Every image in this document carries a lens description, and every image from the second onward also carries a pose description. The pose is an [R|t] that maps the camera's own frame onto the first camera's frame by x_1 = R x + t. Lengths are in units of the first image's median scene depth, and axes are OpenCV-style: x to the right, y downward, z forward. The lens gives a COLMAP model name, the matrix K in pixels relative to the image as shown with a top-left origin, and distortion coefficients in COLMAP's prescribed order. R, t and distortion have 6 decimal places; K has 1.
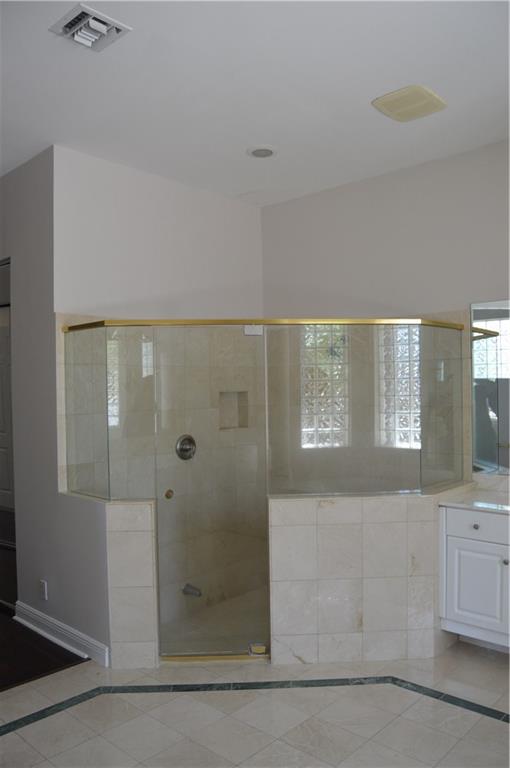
lens RADIAL K [[604.1, 0, 255.9], [0, 604.1, 395.9], [0, 0, 1]] dist [-0.060859, -0.004900]
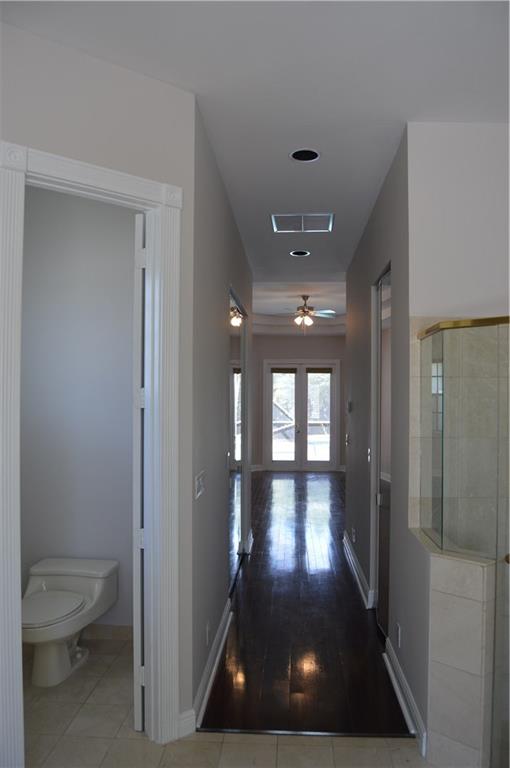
lens RADIAL K [[604.1, 0, 255.9], [0, 604.1, 395.9], [0, 0, 1]] dist [-0.060859, -0.004900]
pose [[0.636595, 0.012969, -0.771089, 0.190053], [-0.027636, 0.999600, -0.006004, -0.014829], [0.770703, 0.025132, 0.636699, 0.288291]]
